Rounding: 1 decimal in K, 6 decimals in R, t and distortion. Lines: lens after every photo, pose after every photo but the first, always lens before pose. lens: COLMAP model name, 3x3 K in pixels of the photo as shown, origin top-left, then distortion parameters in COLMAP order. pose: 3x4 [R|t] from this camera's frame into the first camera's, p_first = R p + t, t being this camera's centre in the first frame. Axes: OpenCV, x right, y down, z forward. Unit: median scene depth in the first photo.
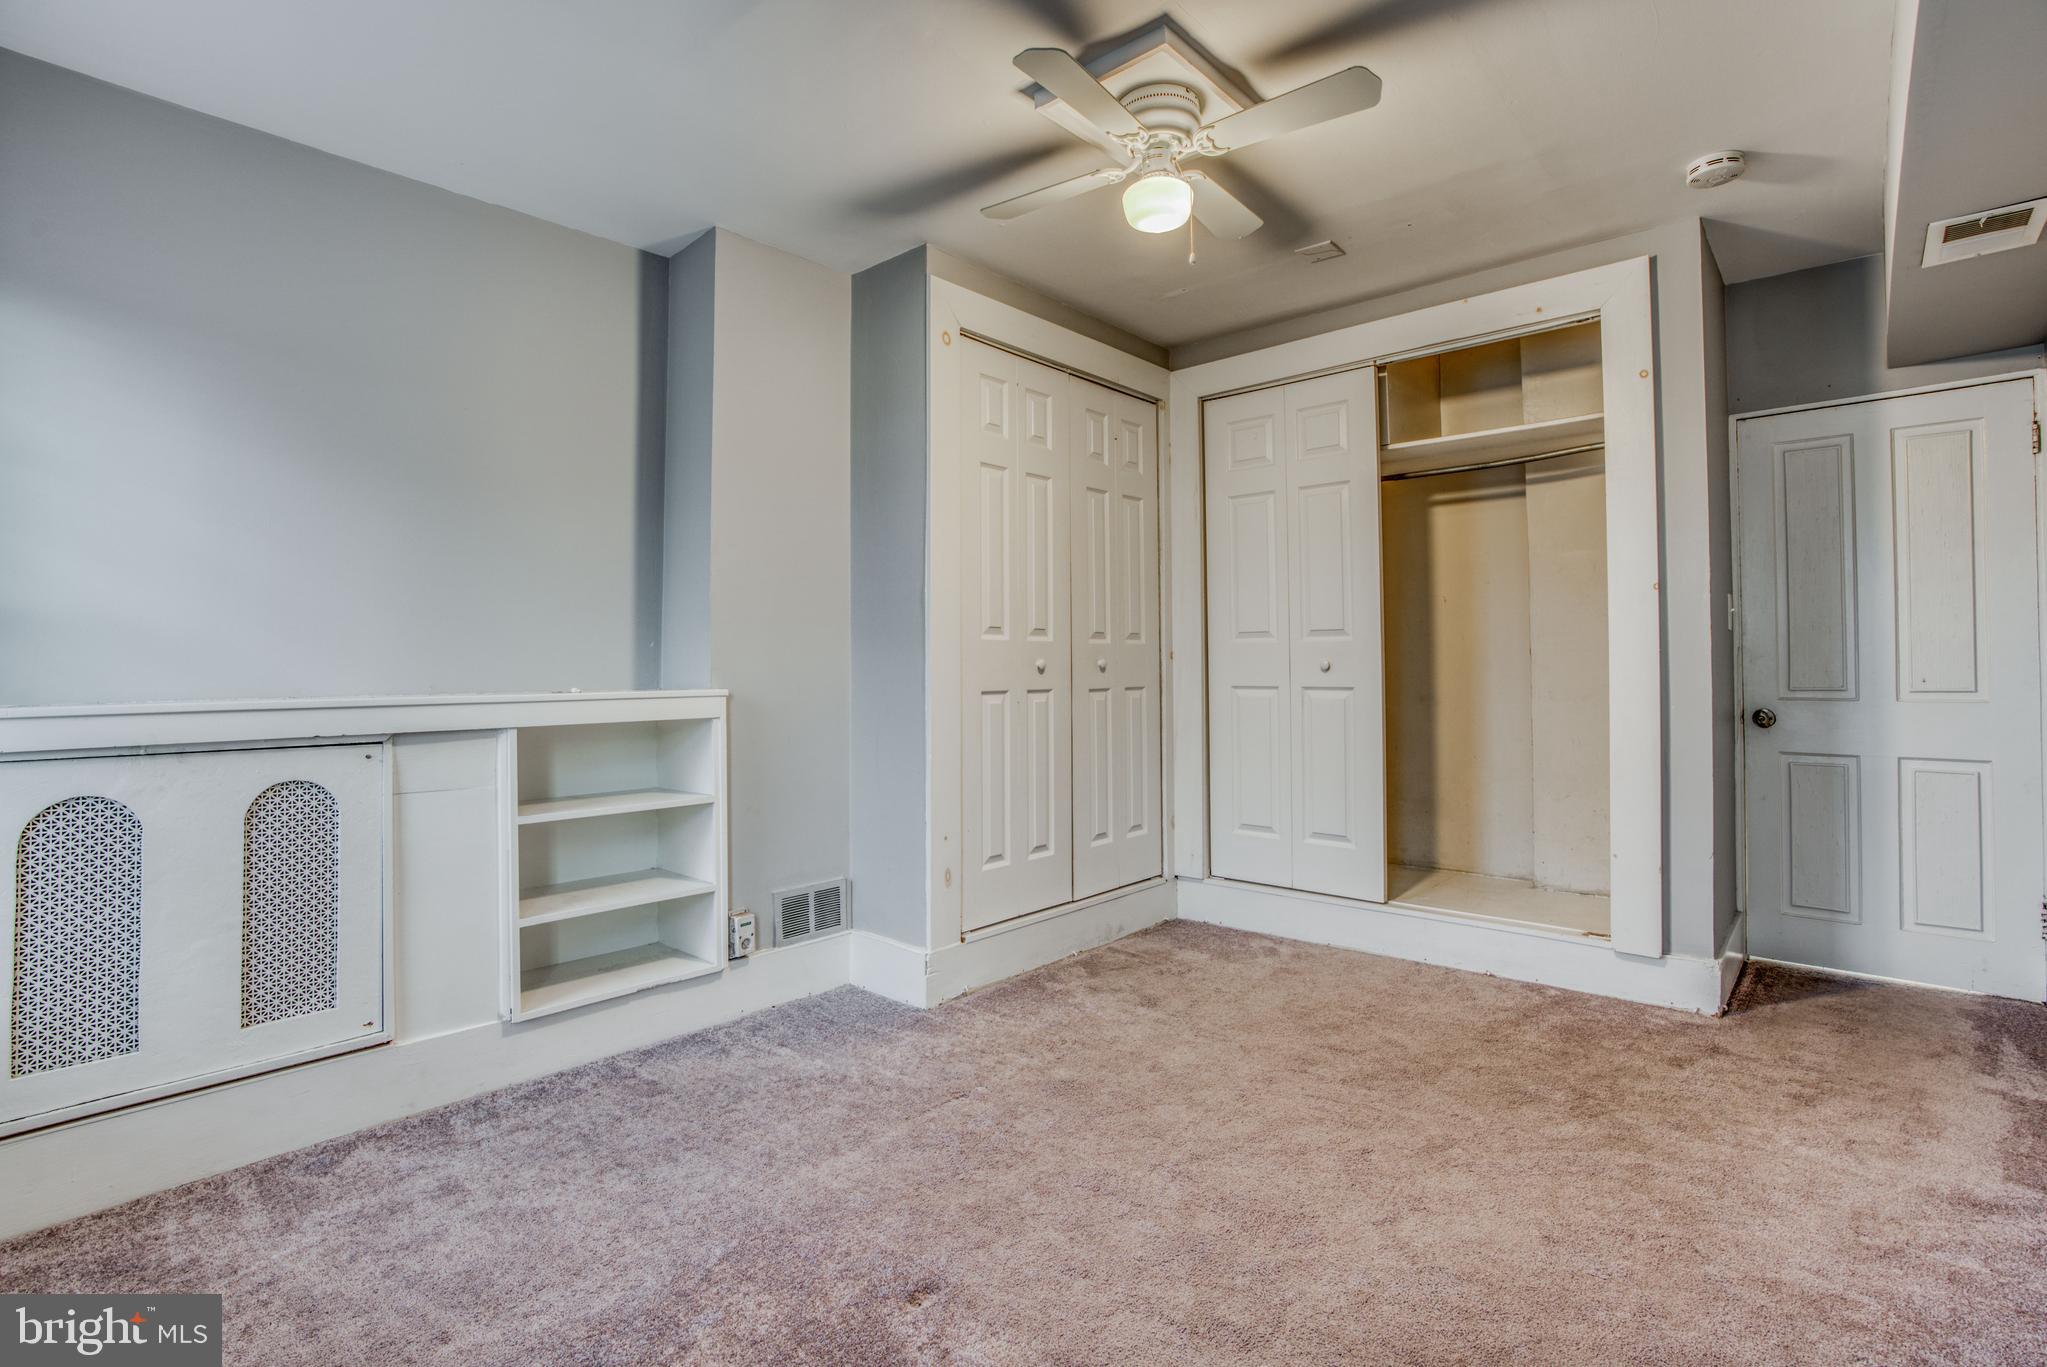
lens RADIAL K [[956.1, 0, 990.4], [0, 956.1, 661.5], [0, 0, 1]] dist [-0.069888, 0.027430]
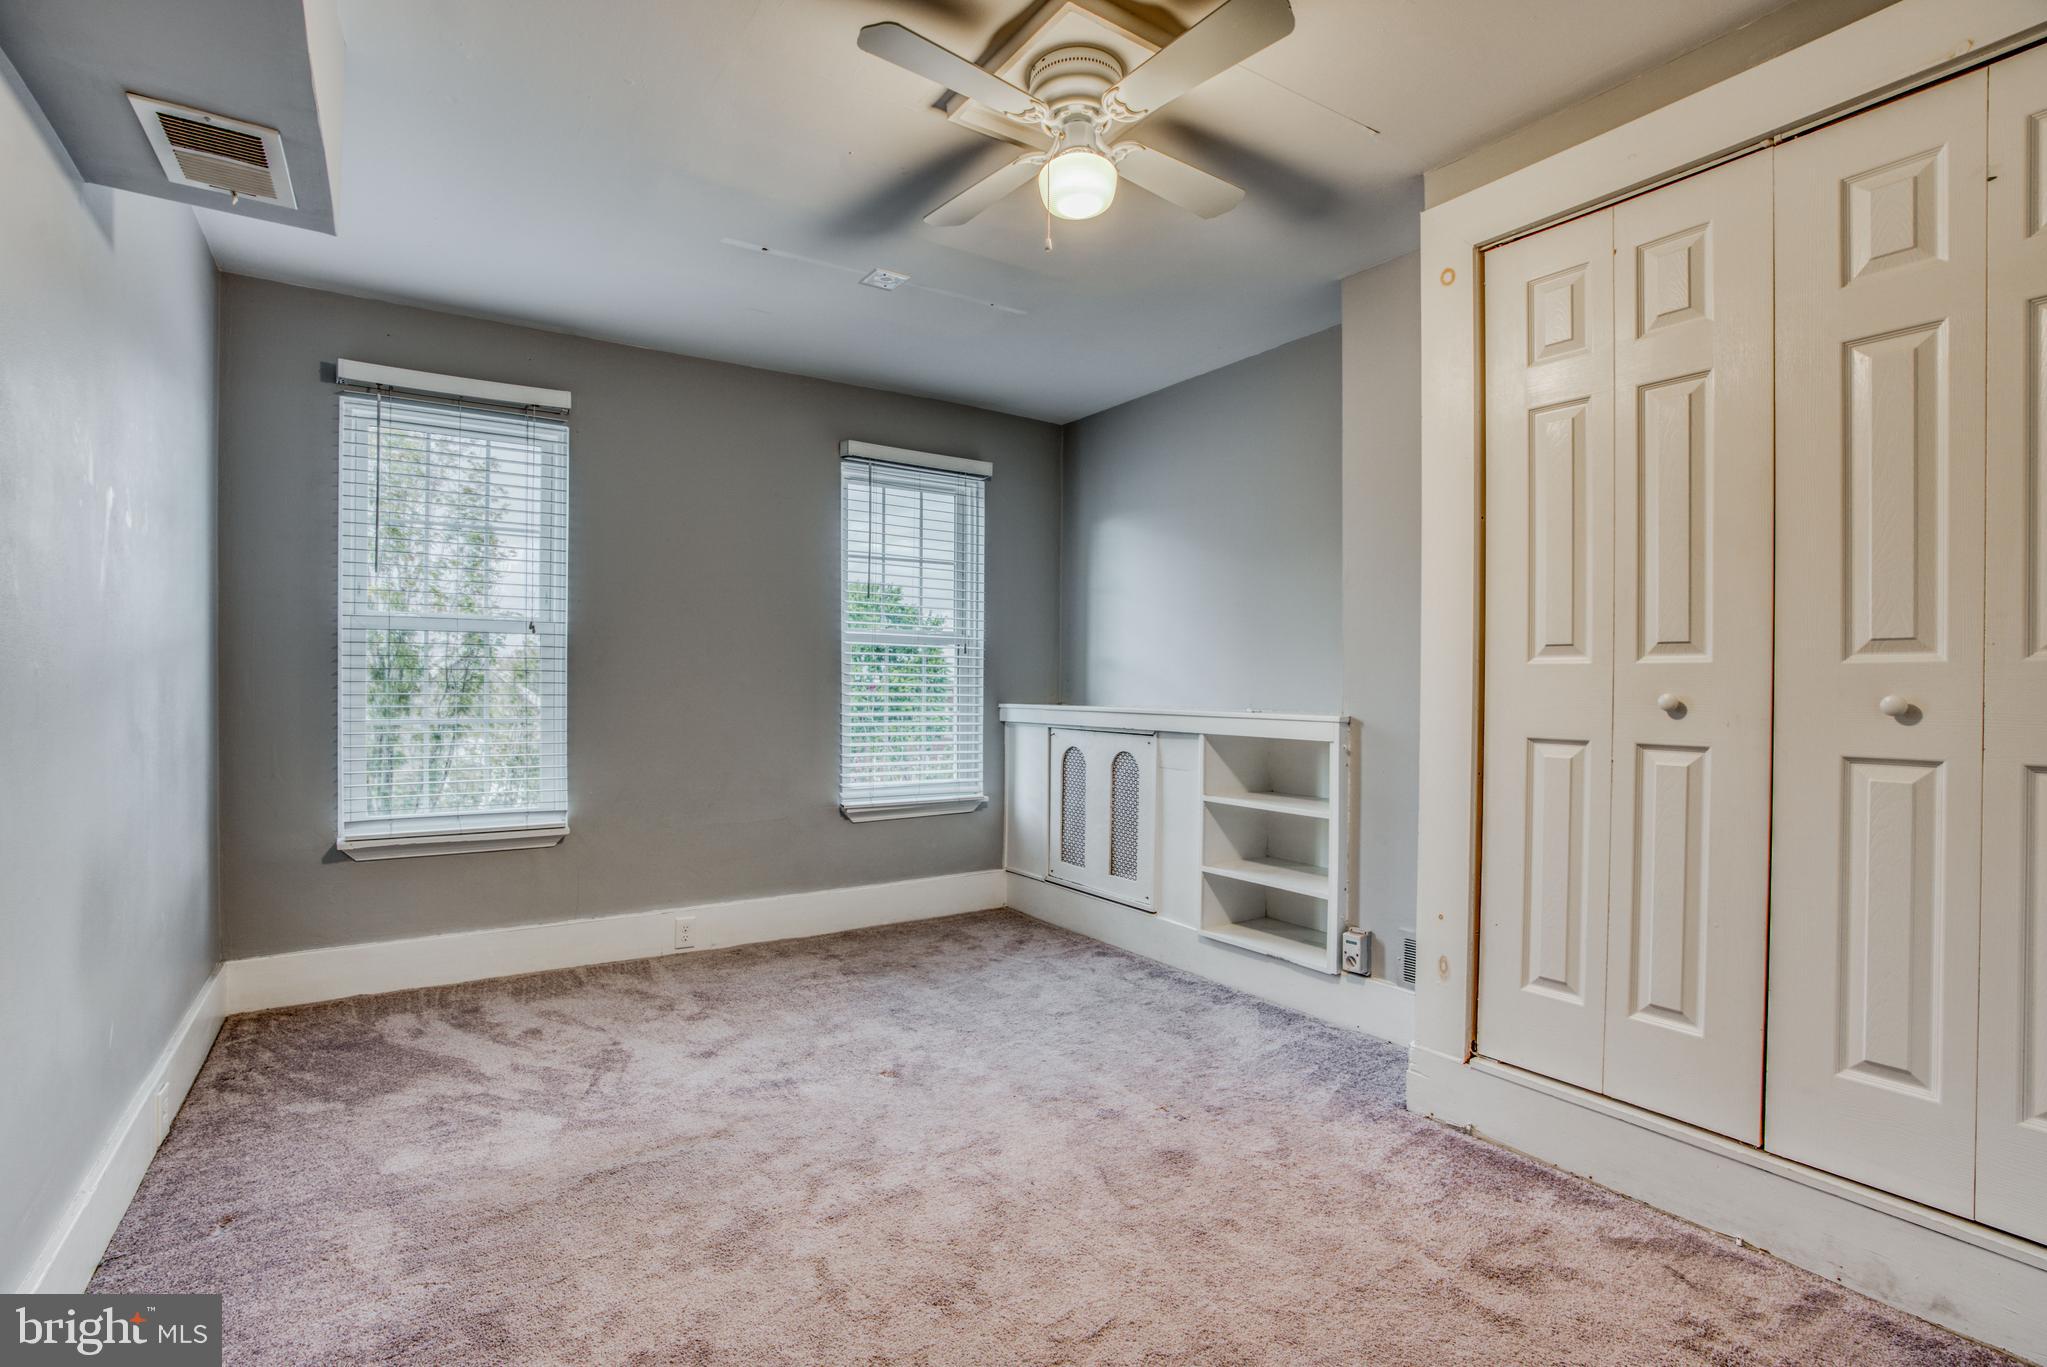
lens RADIAL K [[947.4, 0, 1023.5], [0, 947.4, 683.5], [0, 0, 1]] dist [-0.069644, 0.026358]
pose [[-0.214074, 0.008502, -0.976780, 0.975847], [0.002946, 0.999963, 0.008059, -0.019940], [0.976813, -0.001152, -0.214091, 1.030095]]
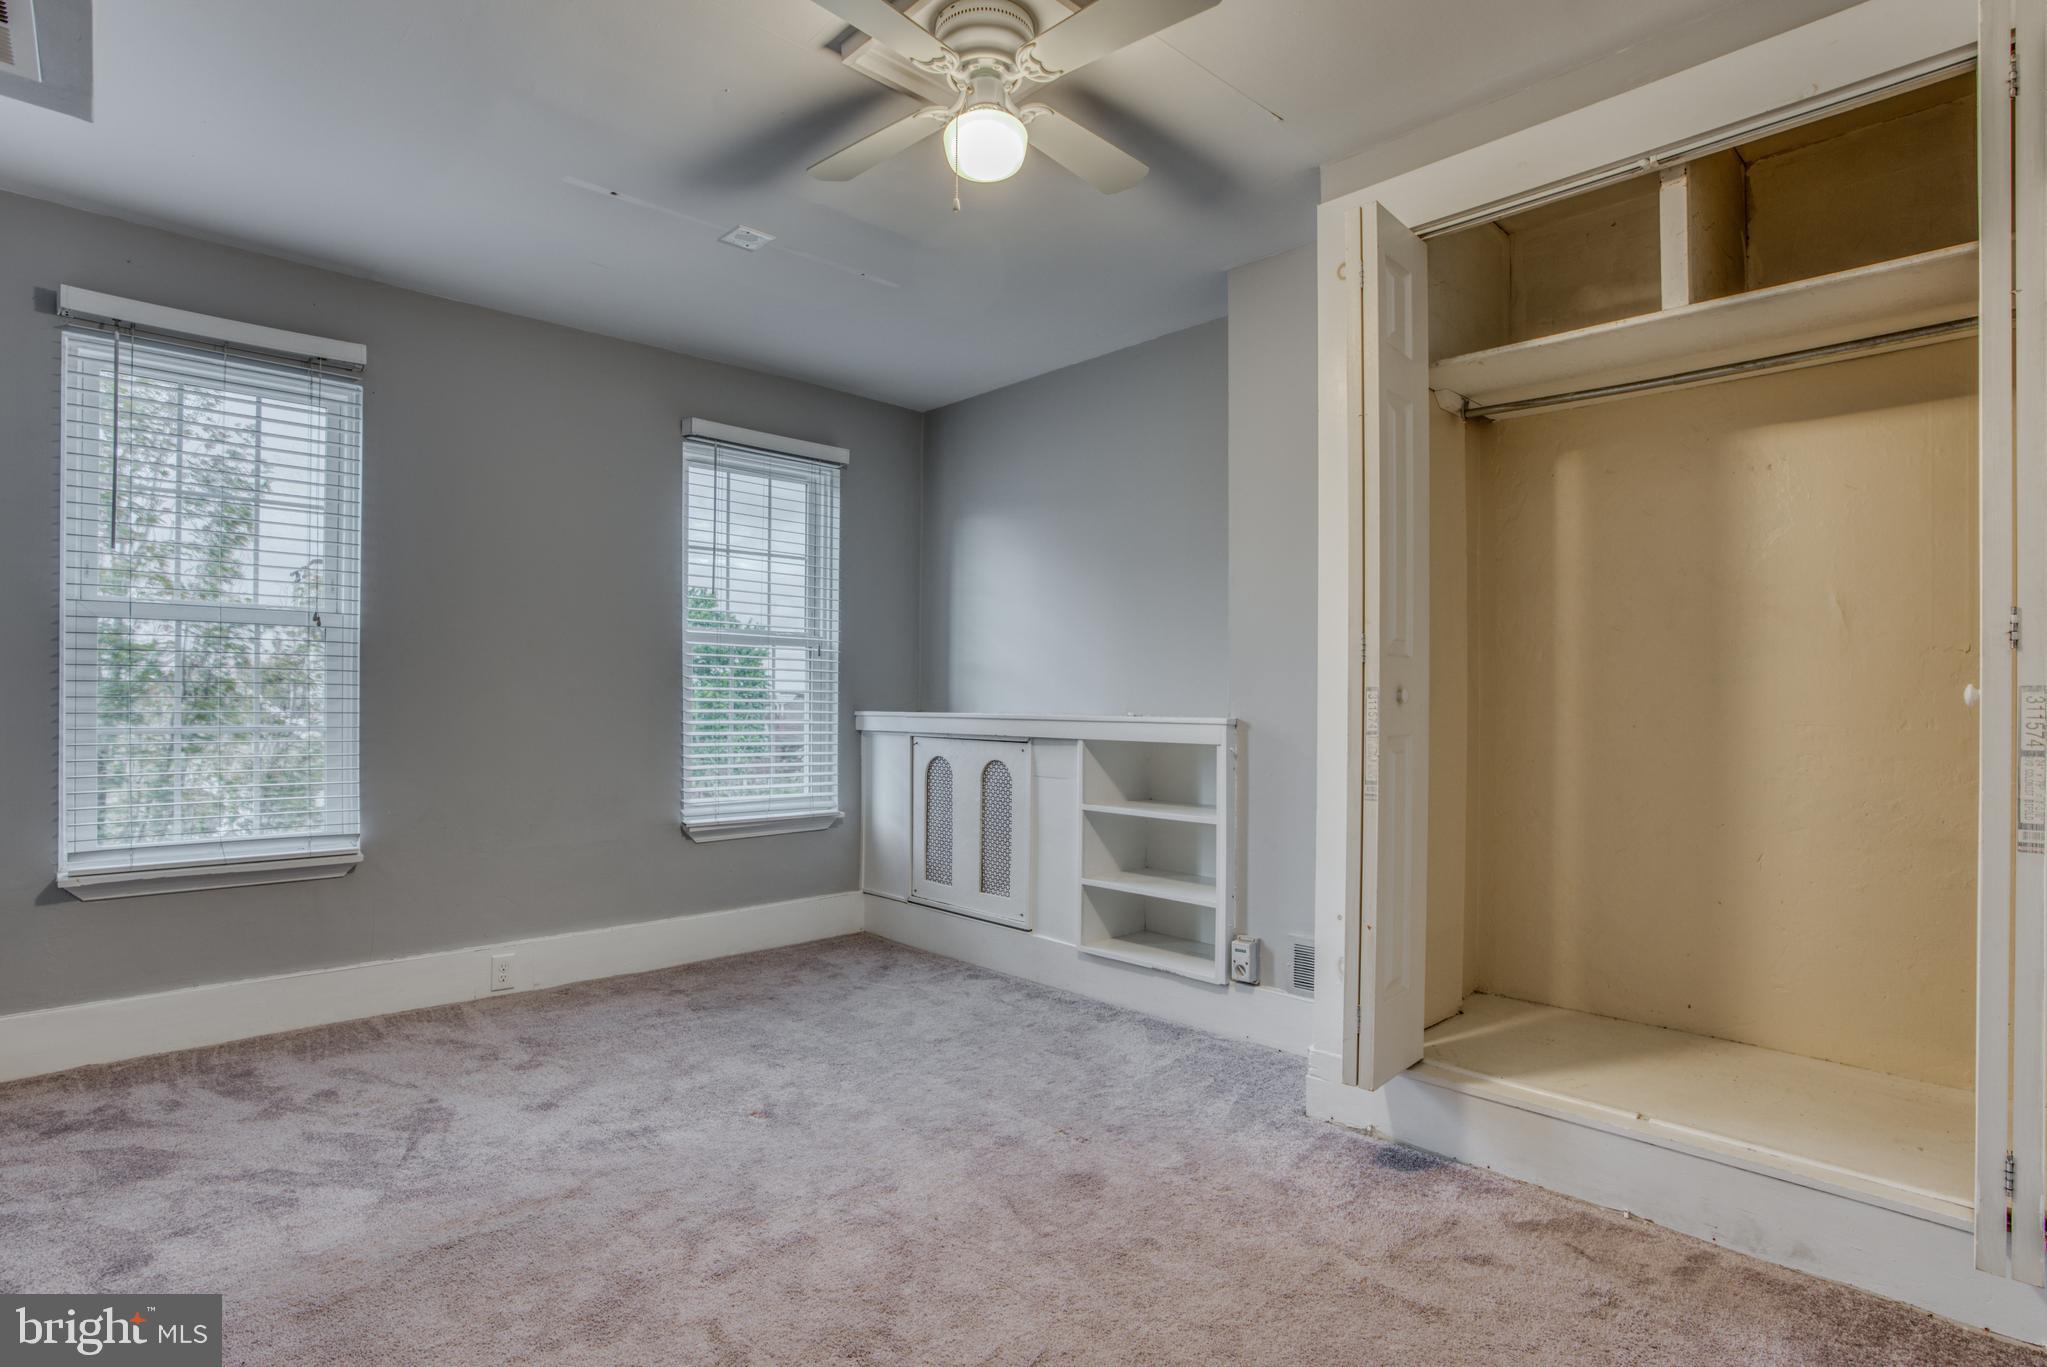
lens RADIAL K [[1011.0, 0, 1022.7], [0, 1011.0, 694.0], [0, 0, 1]] dist [-0.074092, 0.029680]
pose [[-0.044202, 0.003670, -0.999016, 0.977928], [0.002950, 0.999989, 0.003543, -0.001836], [0.999018, -0.002791, -0.044212, 0.967377]]
